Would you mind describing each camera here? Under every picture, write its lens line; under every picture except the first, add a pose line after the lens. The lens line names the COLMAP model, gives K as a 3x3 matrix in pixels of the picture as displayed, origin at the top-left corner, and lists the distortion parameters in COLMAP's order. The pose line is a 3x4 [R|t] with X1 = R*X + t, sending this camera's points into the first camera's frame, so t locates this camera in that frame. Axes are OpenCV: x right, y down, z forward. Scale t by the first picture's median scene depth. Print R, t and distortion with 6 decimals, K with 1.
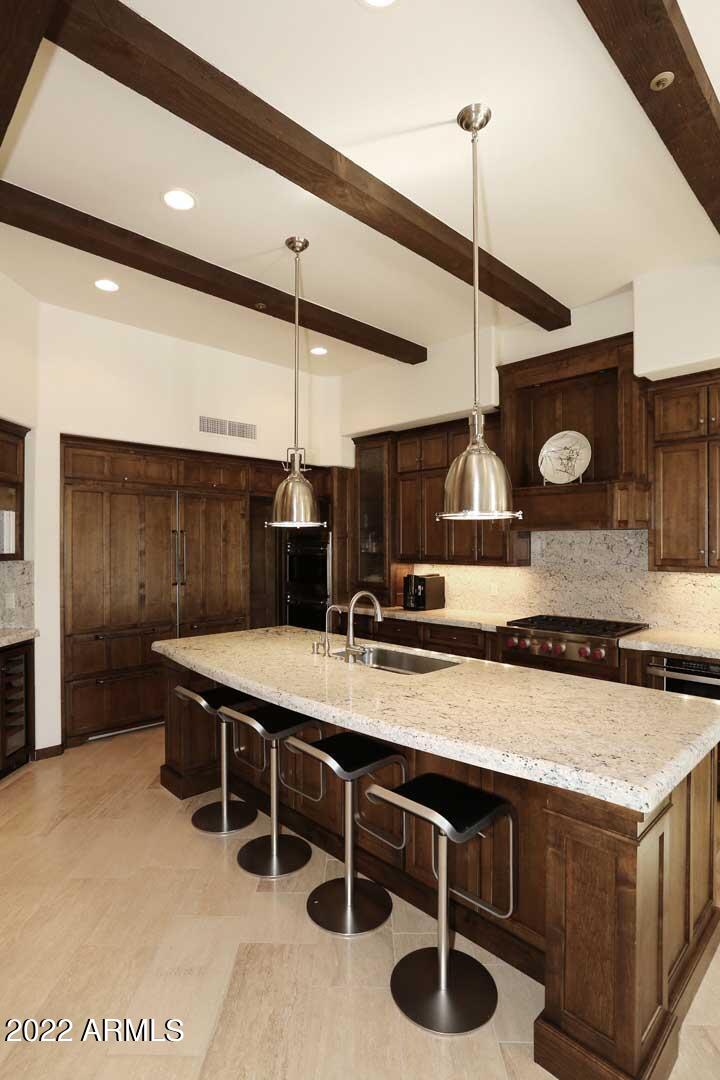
lens RADIAL K [[541.6, 0, 361.0], [0, 541.6, 544.0], [0, 0, 1]] dist [-0.013918, 0.001652]
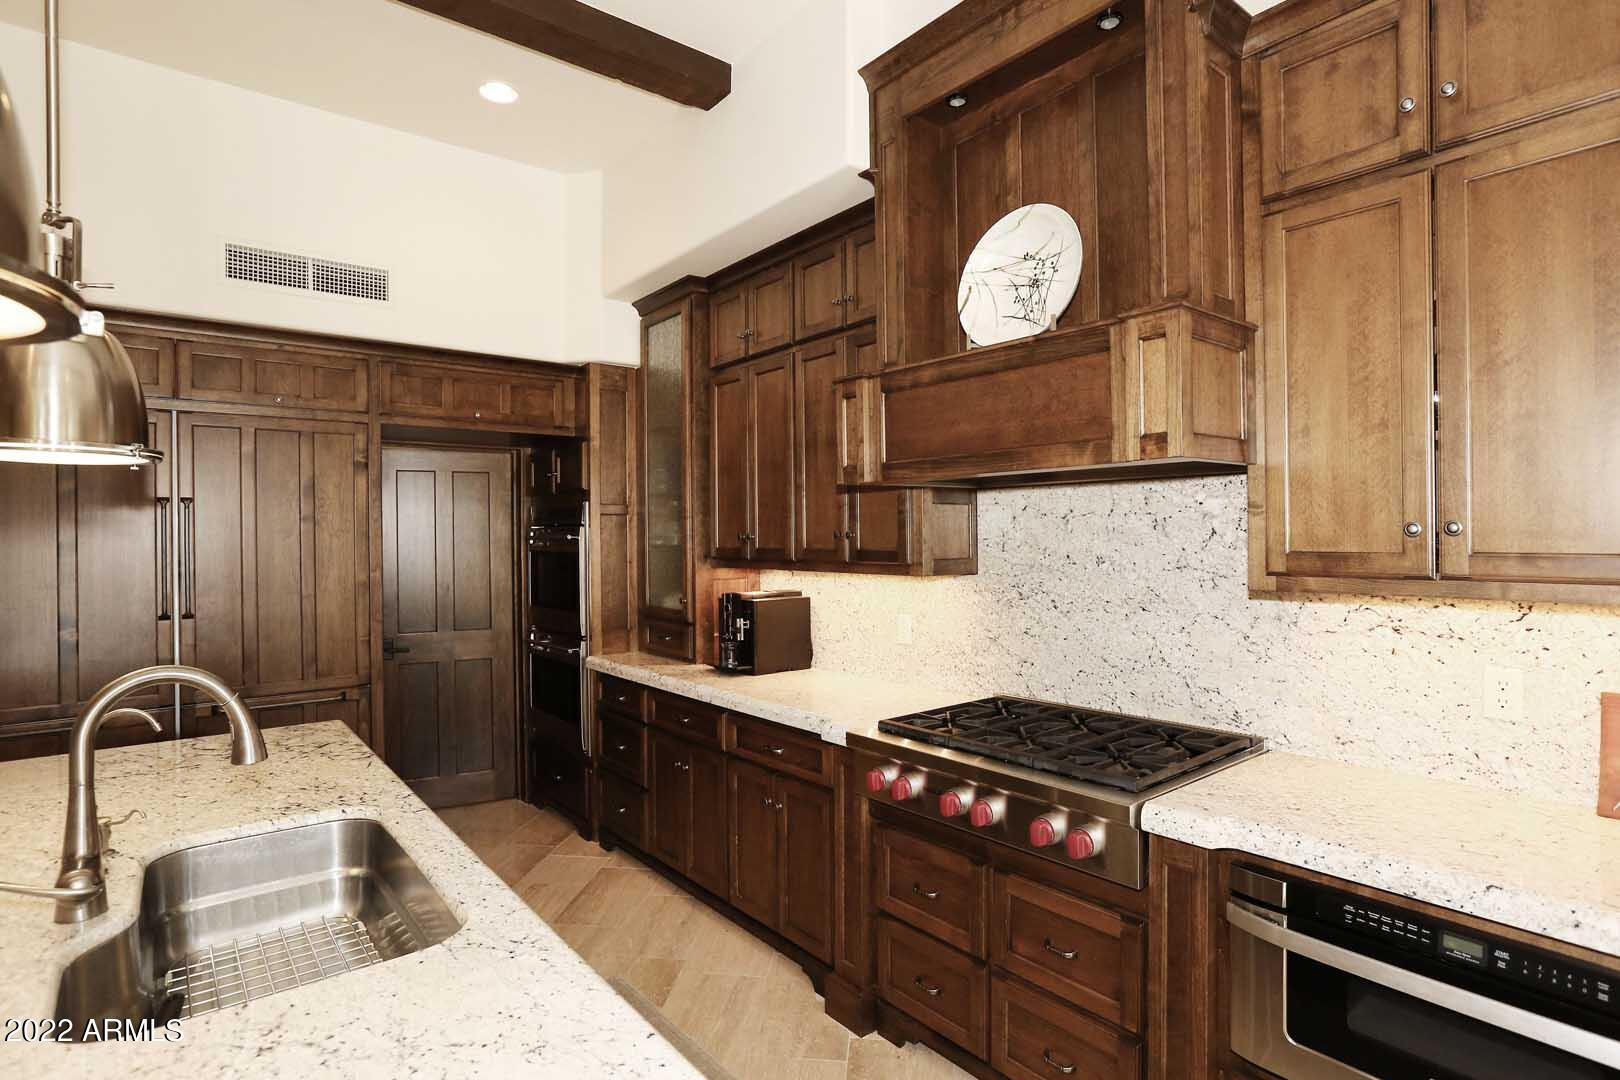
lens RADIAL K [[812.5, 0, 807.2], [0, 812.5, 536.8], [0, 0, 1]] dist [-0.013918, 0.001652]
pose [[0.994565, -0.009189, -0.103711, 0.282932], [0.009278, 0.999957, 0.000374, 0.013074], [0.103704, -0.001334, 0.994607, 0.427169]]
